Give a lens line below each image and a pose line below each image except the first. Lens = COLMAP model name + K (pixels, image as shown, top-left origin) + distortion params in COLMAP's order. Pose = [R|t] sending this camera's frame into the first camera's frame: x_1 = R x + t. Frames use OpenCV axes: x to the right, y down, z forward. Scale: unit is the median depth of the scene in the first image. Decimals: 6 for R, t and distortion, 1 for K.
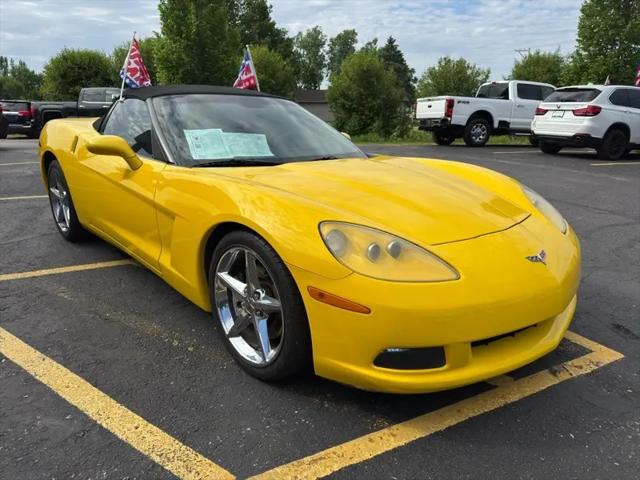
lens RADIAL K [[450.1, 0, 316.8], [0, 450.1, 241.5], [0, 0, 1]] dist [0.032695, -0.044779]
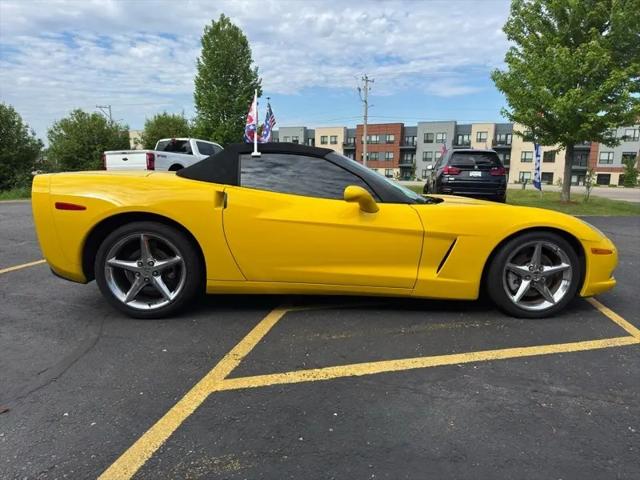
lens RADIAL K [[449.4, 0, 316.6], [0, 449.4, 241.9], [0, 0, 1]] dist [0.048916, -0.061299]
pose [[0.634376, -0.125890, 0.762705, -0.366337], [0.209584, 0.977705, -0.012943, -0.025529], [-0.744071, 0.168062, 0.646617, 0.090107]]
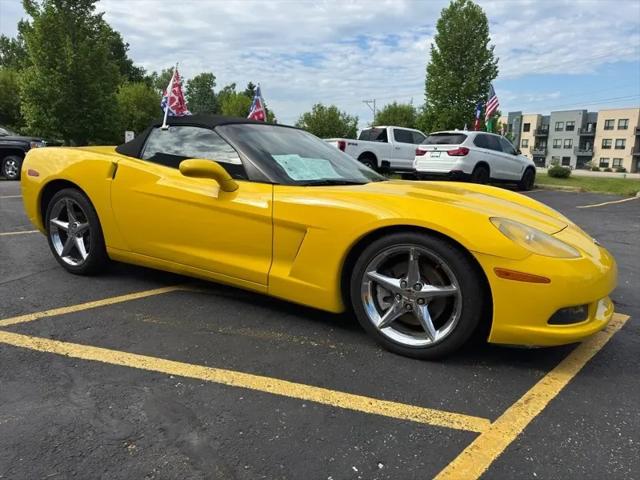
lens RADIAL K [[450.1, 0, 317.3], [0, 450.1, 241.7], [0, 0, 1]] dist [0.032695, -0.044779]
pose [[0.952718, -0.046507, 0.300277, -0.134822], [0.072167, 0.994574, -0.074932, 0.013082], [-0.295163, 0.093060, 0.950904, -0.011847]]
